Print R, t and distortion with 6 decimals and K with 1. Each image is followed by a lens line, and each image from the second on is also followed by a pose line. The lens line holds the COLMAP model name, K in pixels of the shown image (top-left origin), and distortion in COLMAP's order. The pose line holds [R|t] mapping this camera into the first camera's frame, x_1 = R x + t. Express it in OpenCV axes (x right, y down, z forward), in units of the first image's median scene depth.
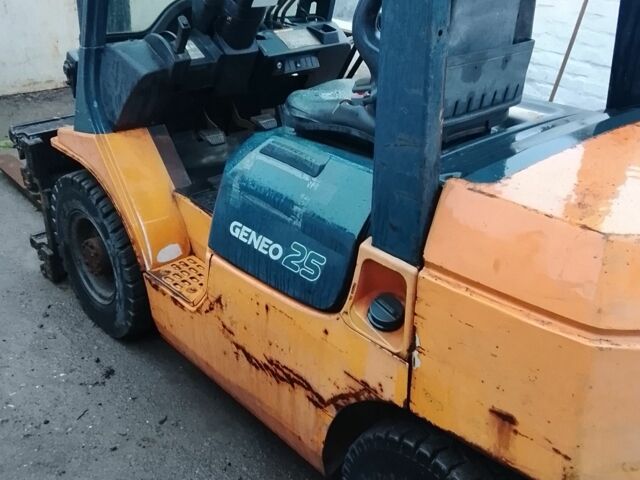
lens RADIAL K [[649.5, 0, 320.0], [0, 649.5, 240.0], [0, 0, 1]] dist [0.086824, -0.020335]
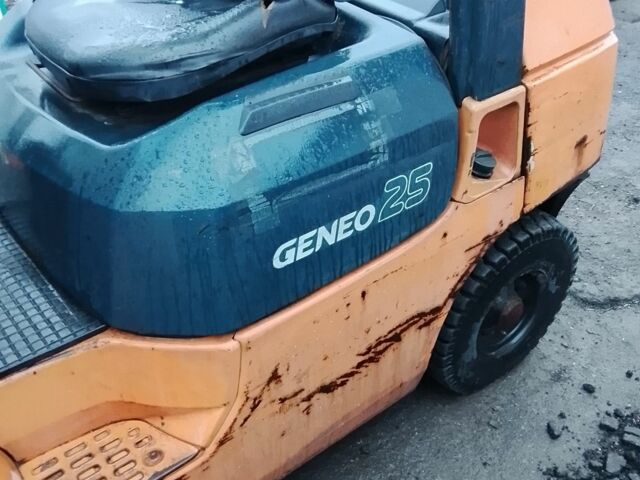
lens RADIAL K [[649.5, 0, 320.0], [0, 649.5, 240.0], [0, 0, 1]] dist [0.086824, -0.020335]
pose [[0.104923, -0.616797, 0.780098, -0.661702], [0.480691, 0.718160, 0.503172, -0.357819], [-0.870590, 0.322191, 0.371841, 0.777935]]
